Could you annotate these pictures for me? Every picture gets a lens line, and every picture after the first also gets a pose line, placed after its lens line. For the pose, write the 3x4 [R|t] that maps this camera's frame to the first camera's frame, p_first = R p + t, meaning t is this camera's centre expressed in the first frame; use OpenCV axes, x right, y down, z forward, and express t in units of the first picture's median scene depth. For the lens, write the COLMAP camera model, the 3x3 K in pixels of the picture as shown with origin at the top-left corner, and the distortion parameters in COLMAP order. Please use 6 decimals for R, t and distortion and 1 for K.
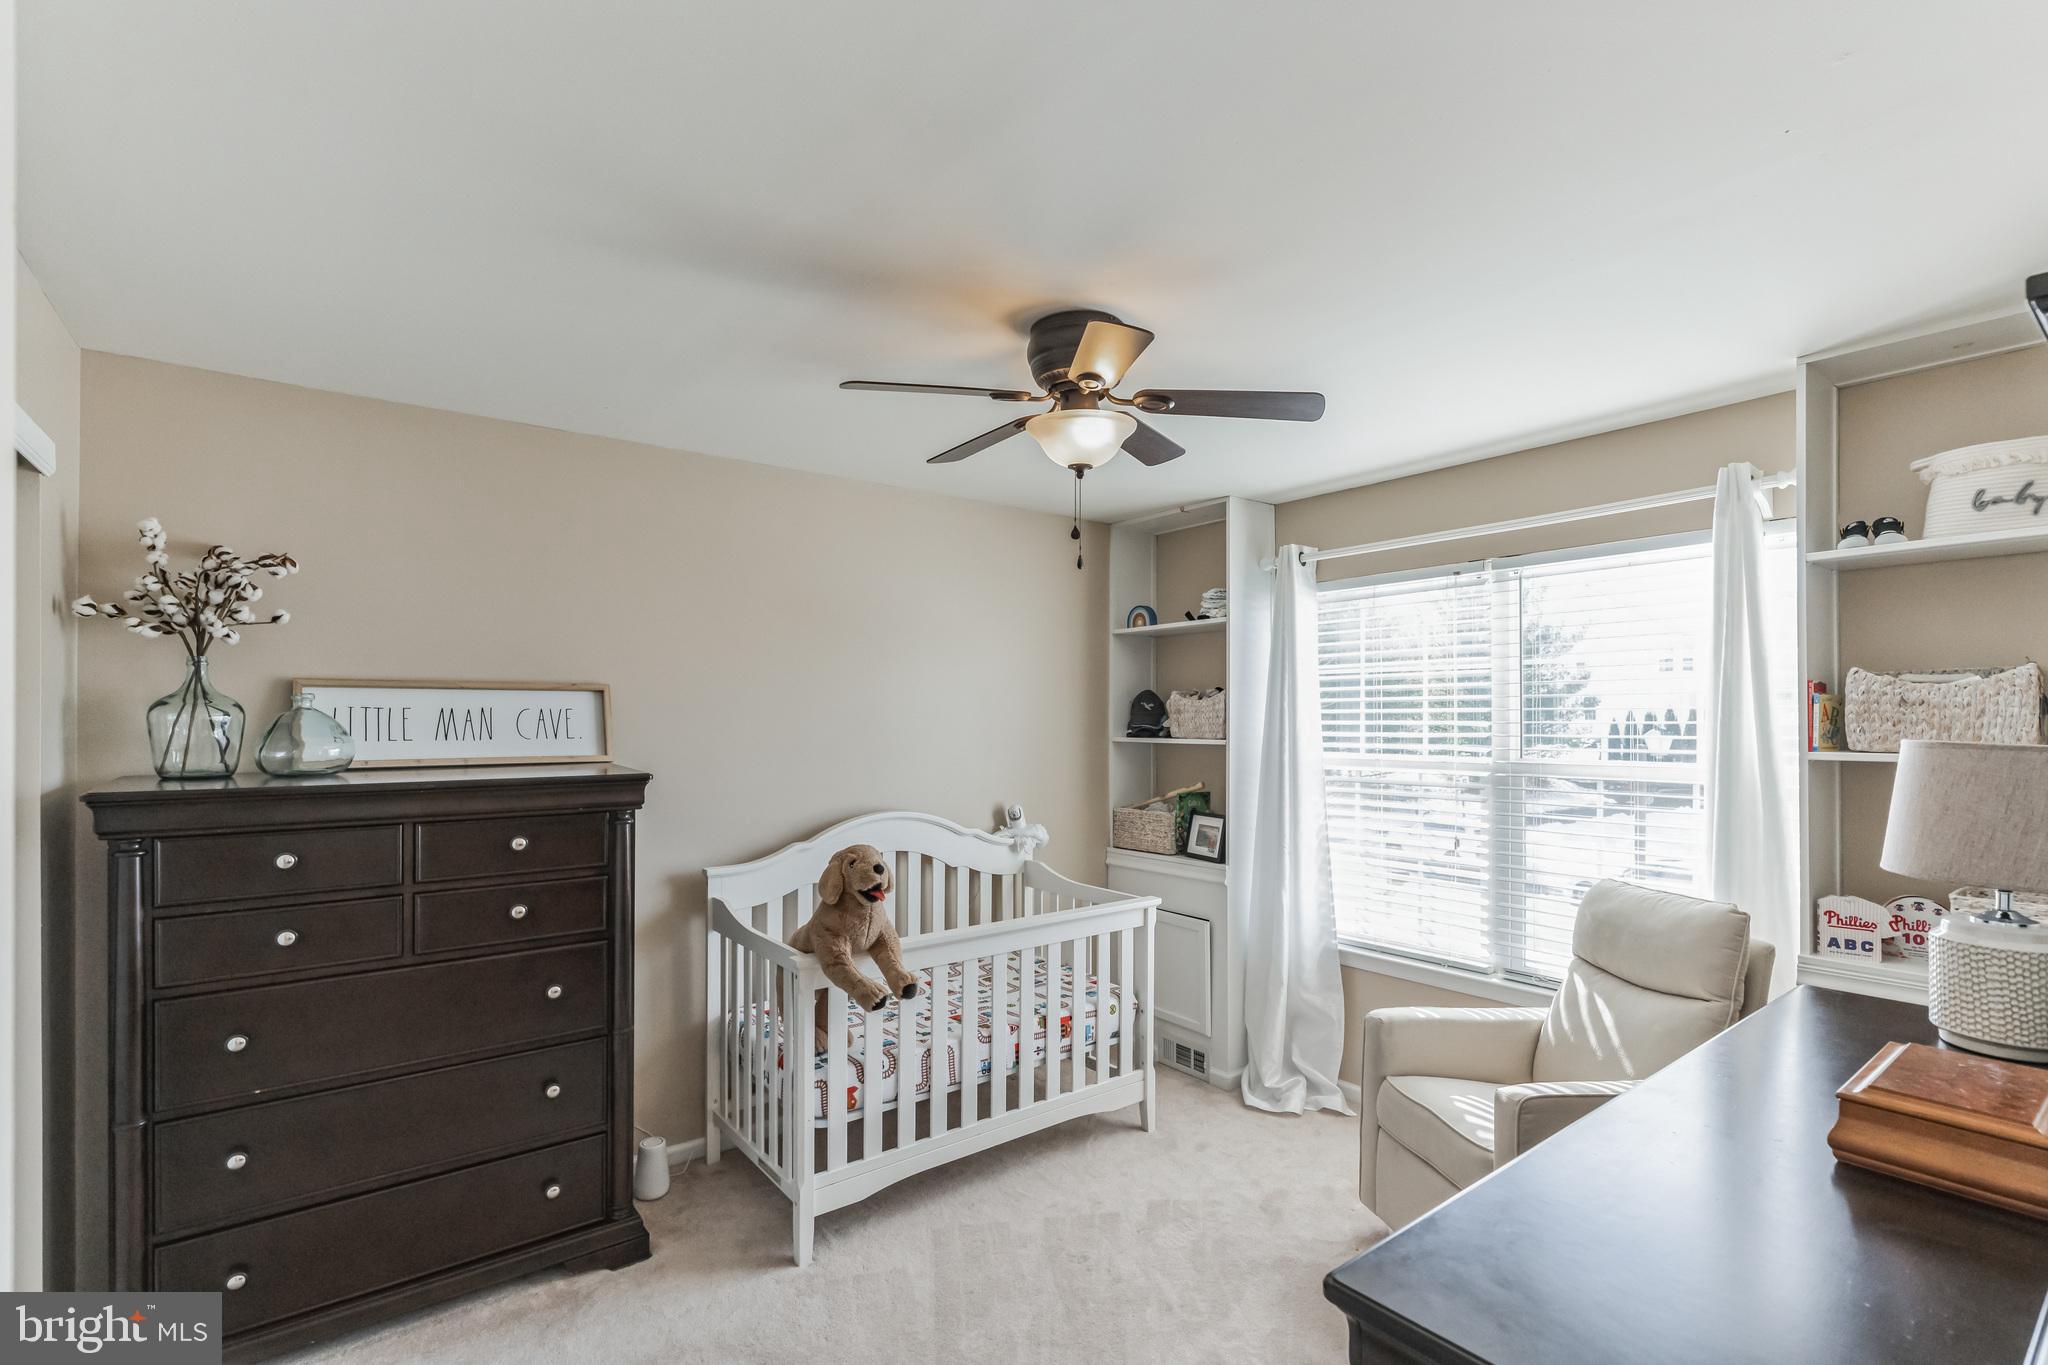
lens RADIAL K [[935.4, 0, 1022.1], [0, 935.4, 713.2], [0, 0, 1]] dist [0.000552, 0.000272]
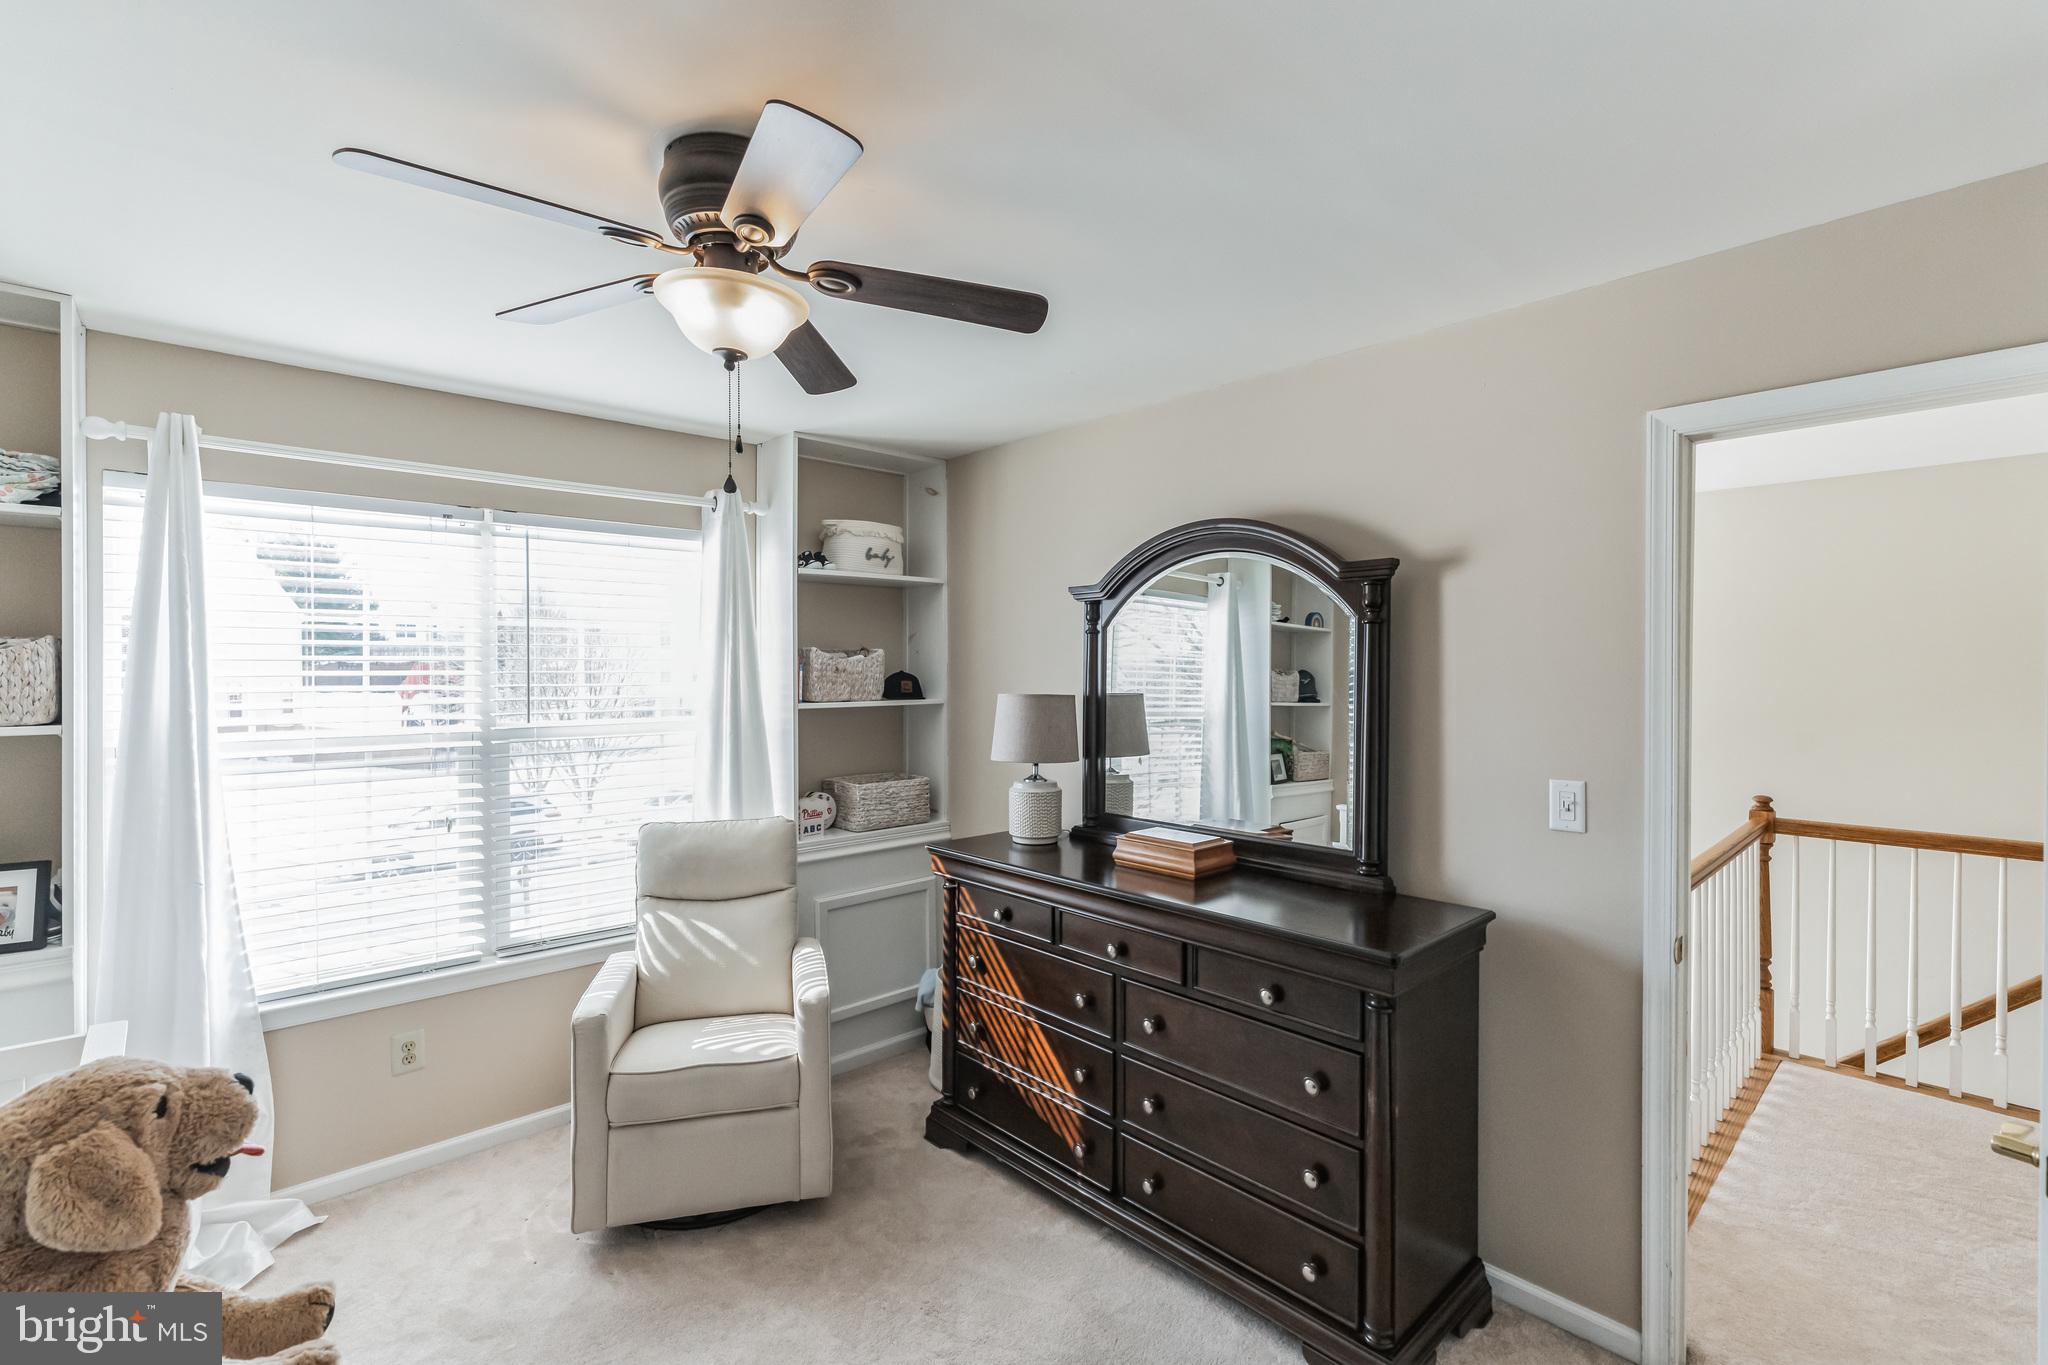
lens RADIAL K [[926.0, 0, 1035.7], [0, 926.0, 674.6], [0, 0, 1]] dist [-0.000324, 0.000186]
pose [[-0.089199, -0.005727, 0.995997, -0.526494], [-0.004724, 0.999975, 0.005327, -0.010980], [-0.996003, -0.004230, -0.089223, 0.626810]]
